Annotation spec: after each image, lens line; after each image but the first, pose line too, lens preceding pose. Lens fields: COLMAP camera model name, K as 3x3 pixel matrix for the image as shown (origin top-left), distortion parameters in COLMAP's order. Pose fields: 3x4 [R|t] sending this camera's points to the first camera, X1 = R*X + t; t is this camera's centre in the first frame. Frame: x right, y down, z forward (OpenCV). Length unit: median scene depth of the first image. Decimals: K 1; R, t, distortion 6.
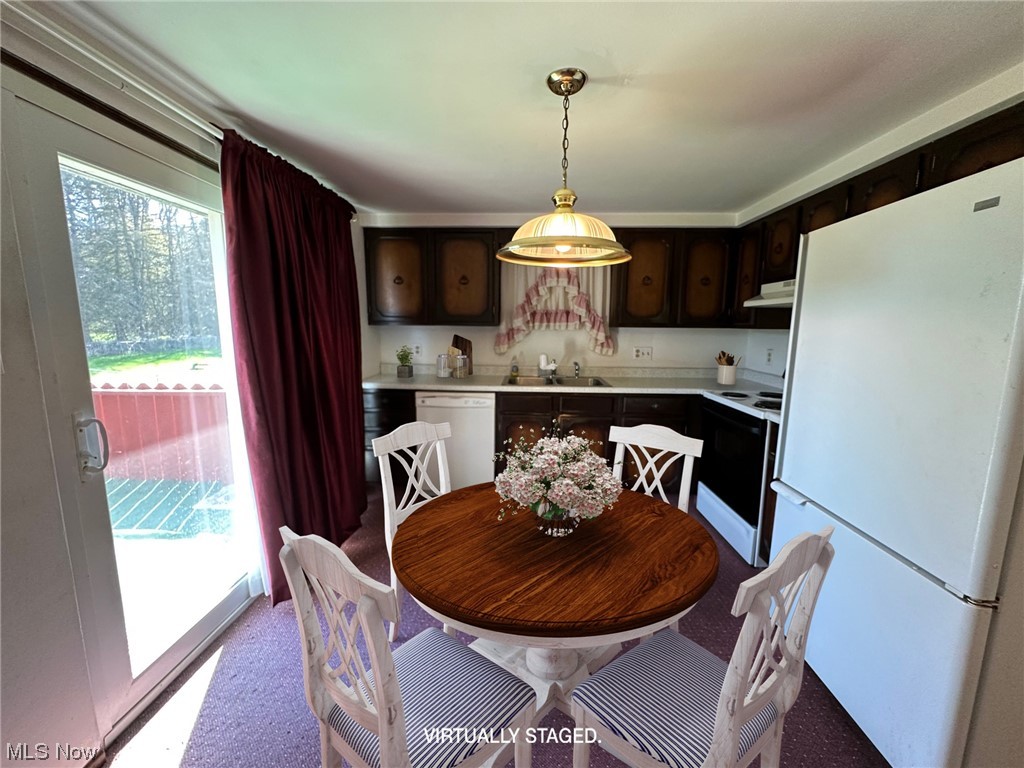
lens RADIAL K [[414.3, 0, 512.0], [0, 414.3, 384.0], [0, 0, 1]] dist [-0.000684, -0.000106]
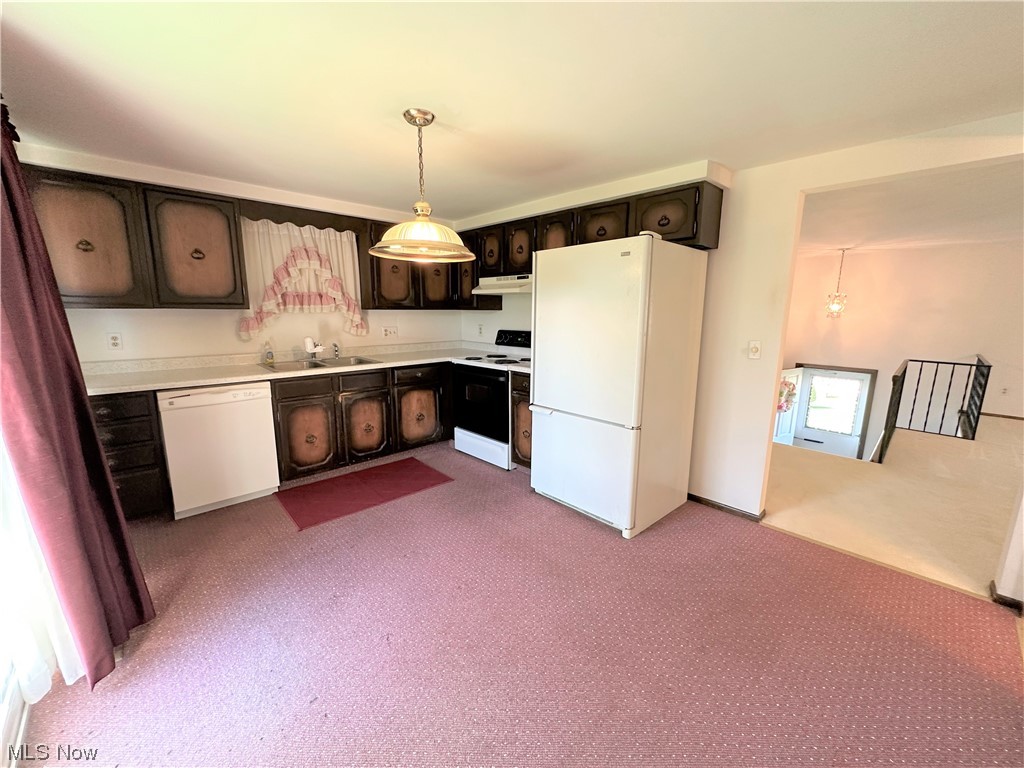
lens RADIAL K [[409.5, 0, 512.0], [0, 409.5, 384.0], [0, 0, 1]] dist [0.010345, -0.000058]
pose [[0.698518, -0.135471, 0.702653, -0.299428], [0.103315, 0.990721, 0.088304, 0.002442], [-0.708095, 0.010913, 0.706032, -0.041498]]
